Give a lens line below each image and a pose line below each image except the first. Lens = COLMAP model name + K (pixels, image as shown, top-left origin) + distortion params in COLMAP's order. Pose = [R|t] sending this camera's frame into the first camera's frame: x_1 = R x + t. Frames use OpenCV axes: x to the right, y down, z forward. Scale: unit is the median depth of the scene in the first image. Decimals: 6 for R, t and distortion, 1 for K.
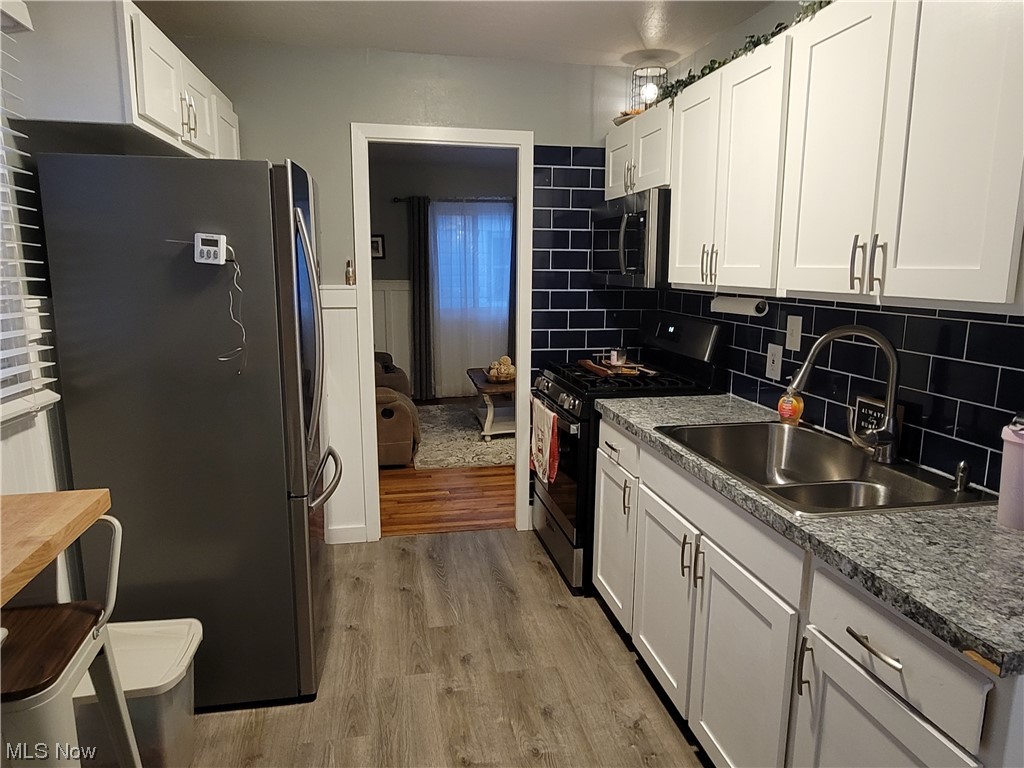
lens RADIAL K [[646.6, 0, 515.3], [0, 646.6, 380.2], [0, 0, 1]] dist [0.001932, -0.006334]
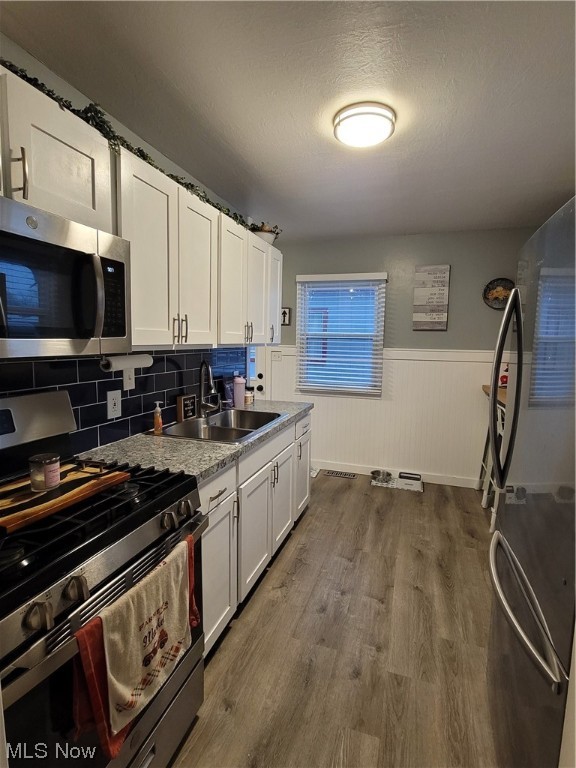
lens RADIAL K [[384.1, 0, 287.4], [0, 384.1, 378.9], [0, 0, 1]] dist [-0.005715, 0.002484]
pose [[-0.864968, -0.073336, 0.496439, -0.300535], [0.067107, 0.963476, 0.259252, -0.285197], [-0.497320, 0.257559, -0.828454, 1.656010]]
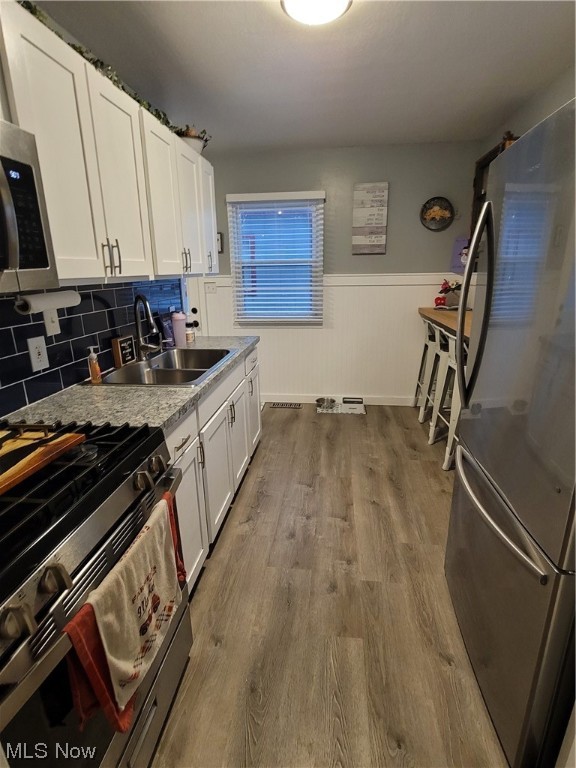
lens RADIAL K [[384.1, 0, 288.3], [0, 384.1, 379.3], [0, 0, 1]] dist [-0.005715, 0.002484]
pose [[-0.948194, -0.080036, 0.307443, -0.210136], [0.065972, 0.897043, 0.436991, -0.273090], [-0.310765, 0.434636, -0.845291, 1.633618]]
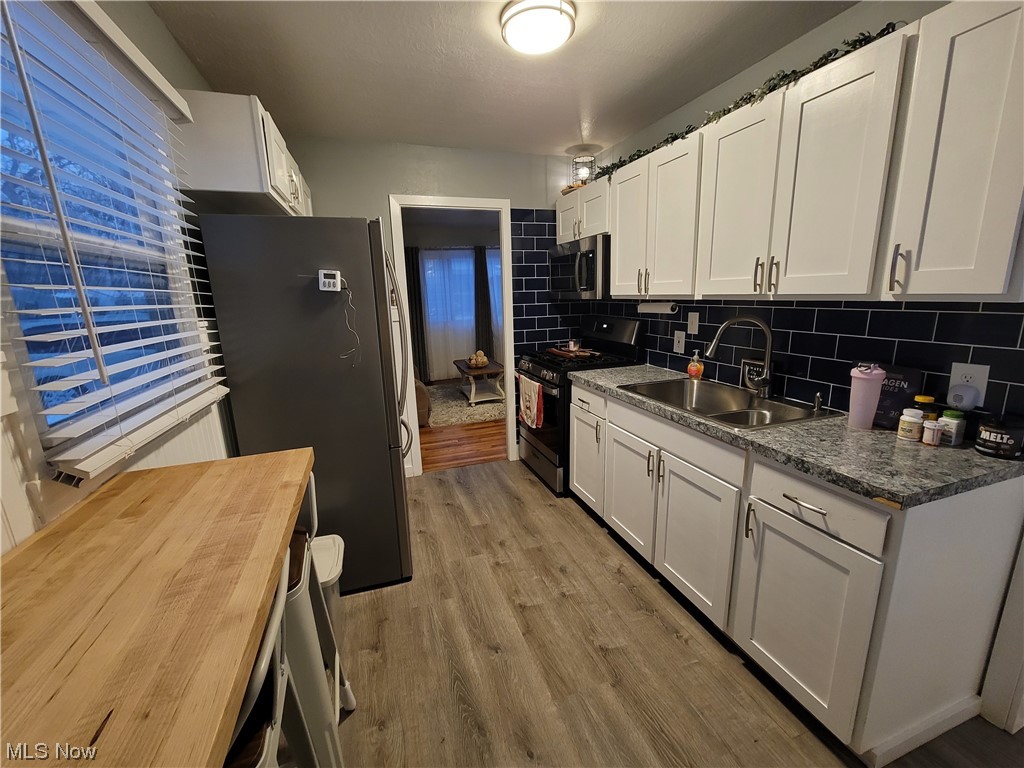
lens RADIAL K [[417.1, 0, 511.8], [0, 417.1, 384.4], [0, 0, 1]] dist [-0.002245, 0.001012]
pose [[0.990878, -0.062702, 0.119289, -0.165892], [0.057803, 0.997354, 0.044095, 0.008177], [-0.121738, -0.036797, 0.991880, 0.018460]]
